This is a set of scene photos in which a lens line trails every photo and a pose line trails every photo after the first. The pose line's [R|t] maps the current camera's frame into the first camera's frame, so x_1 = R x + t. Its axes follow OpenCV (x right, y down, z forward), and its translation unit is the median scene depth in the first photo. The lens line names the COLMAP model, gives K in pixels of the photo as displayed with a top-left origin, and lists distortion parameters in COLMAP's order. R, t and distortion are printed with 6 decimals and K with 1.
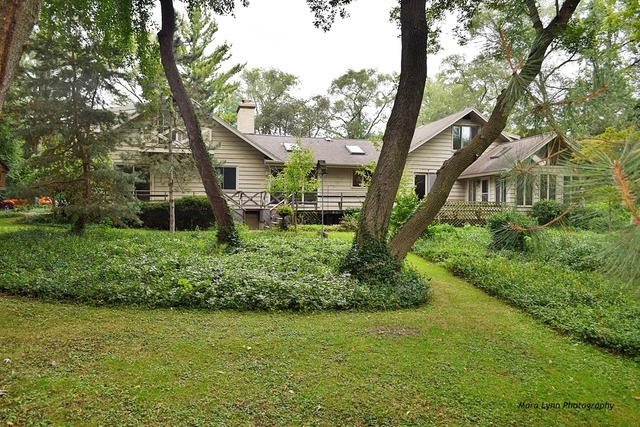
lens RADIAL K [[519.0, 0, 320.8], [0, 519.0, 213.0], [0, 0, 1]] dist [0.004374, 0.001698]
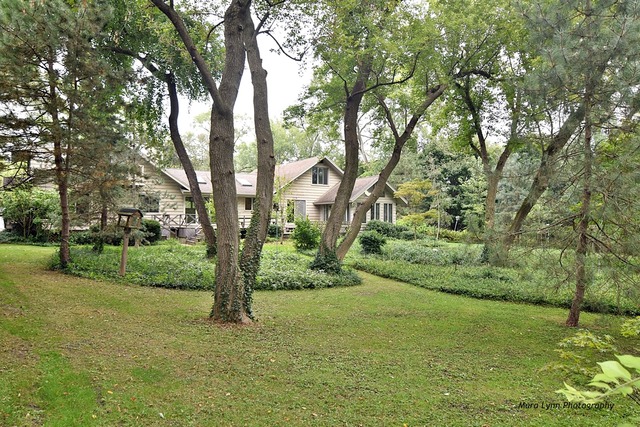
lens RADIAL K [[440.8, 0, 319.4], [0, 440.8, 214.4], [0, 0, 1]] dist [-0.002680, -0.000167]
pose [[0.940007, -0.000025, 0.341155, -0.337253], [0.006239, 0.999834, -0.017116, -0.039676], [-0.341098, 0.018217, 0.939851, -0.350405]]
